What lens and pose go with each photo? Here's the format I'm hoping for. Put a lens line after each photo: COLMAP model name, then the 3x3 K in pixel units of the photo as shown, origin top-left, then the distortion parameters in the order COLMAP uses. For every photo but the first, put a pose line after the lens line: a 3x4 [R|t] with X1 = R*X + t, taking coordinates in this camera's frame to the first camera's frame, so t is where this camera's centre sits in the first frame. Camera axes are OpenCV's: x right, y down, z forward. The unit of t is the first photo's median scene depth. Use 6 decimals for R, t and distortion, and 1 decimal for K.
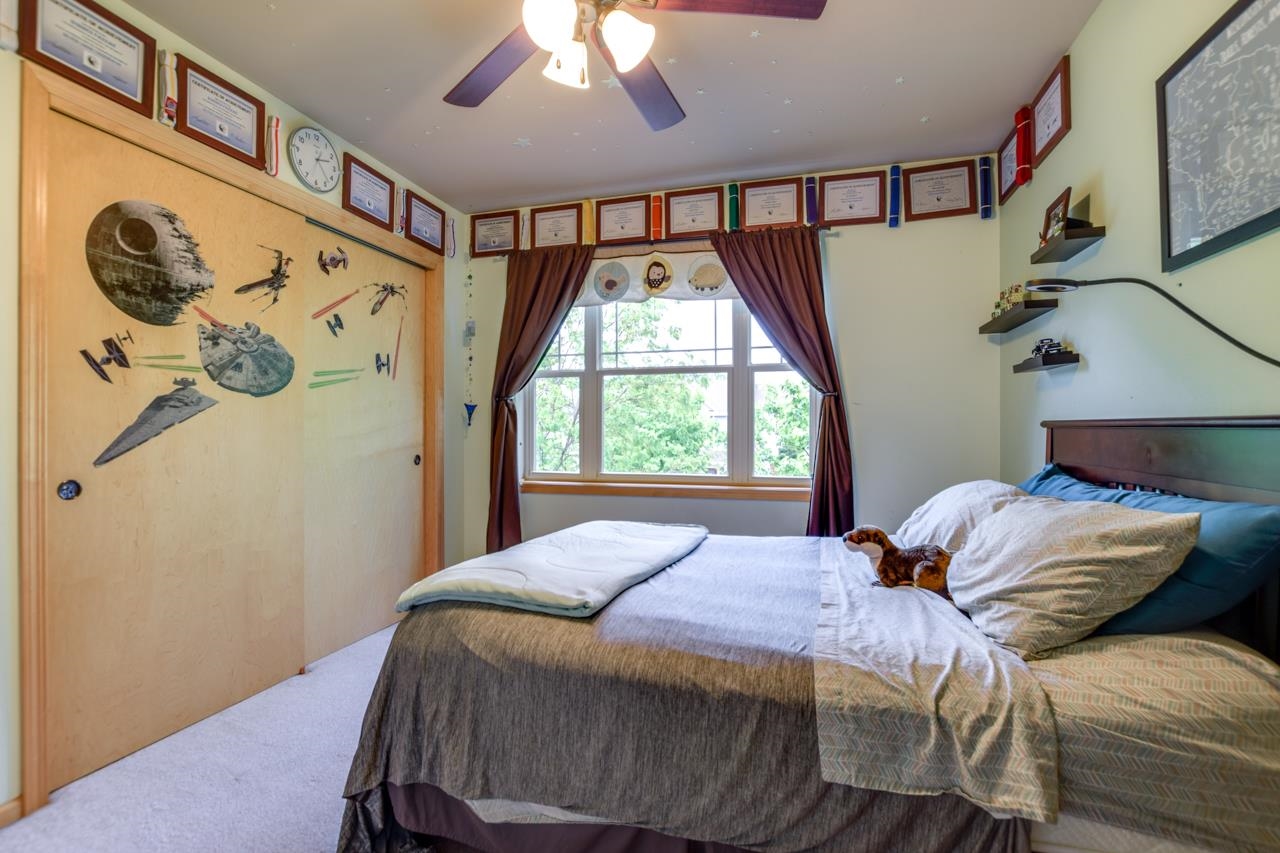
lens RADIAL K [[568.6, 0, 646.5], [0, 568.6, 426.6], [0, 0, 1]] dist [-0.018814, 0.000846]
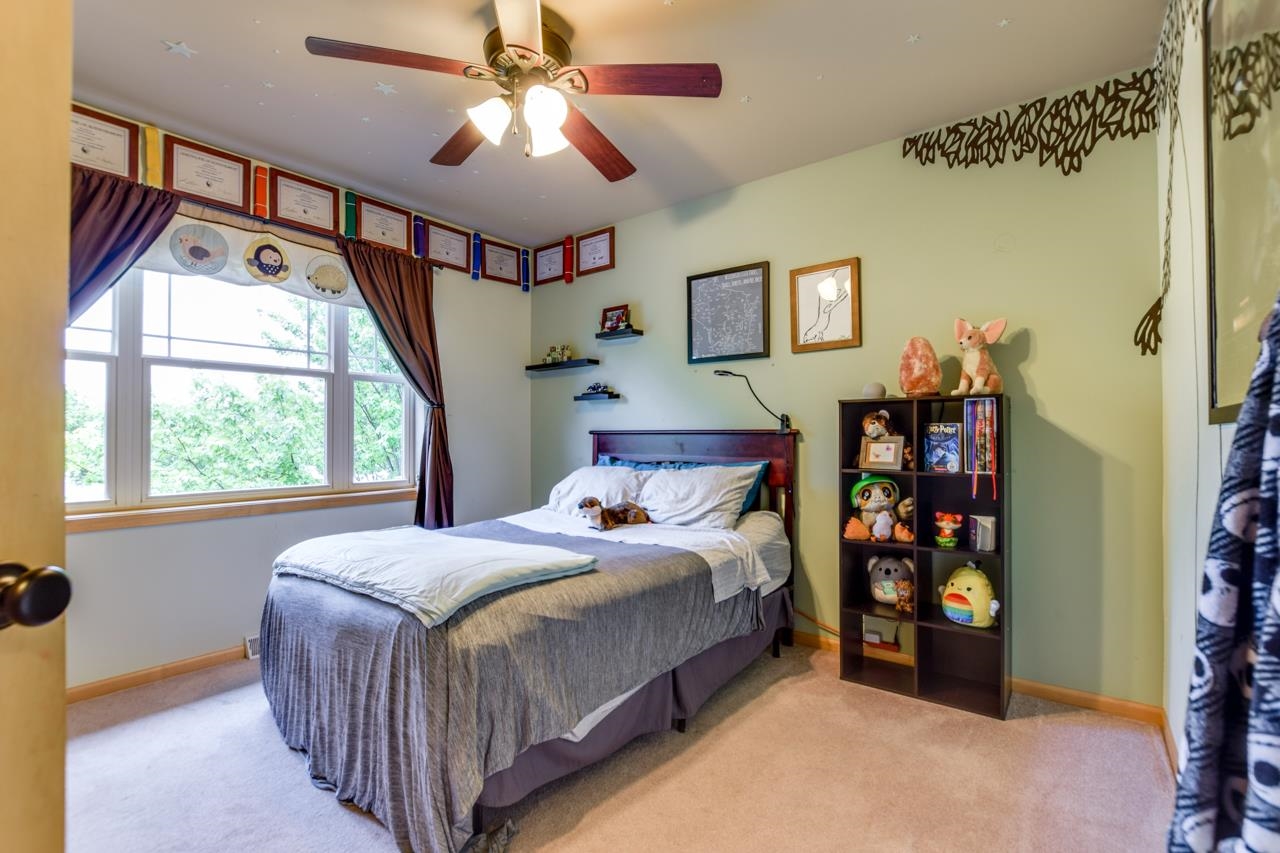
lens RADIAL K [[564.3, 0, 640.0], [0, 564.3, 426.5], [0, 0, 1]] dist [-0.020898, 0.001217]
pose [[0.383801, 0.013963, 0.923310, -0.589129], [-0.000033, 0.999886, -0.015108, 0.002304], [-0.923416, 0.005768, 0.383758, 0.156140]]
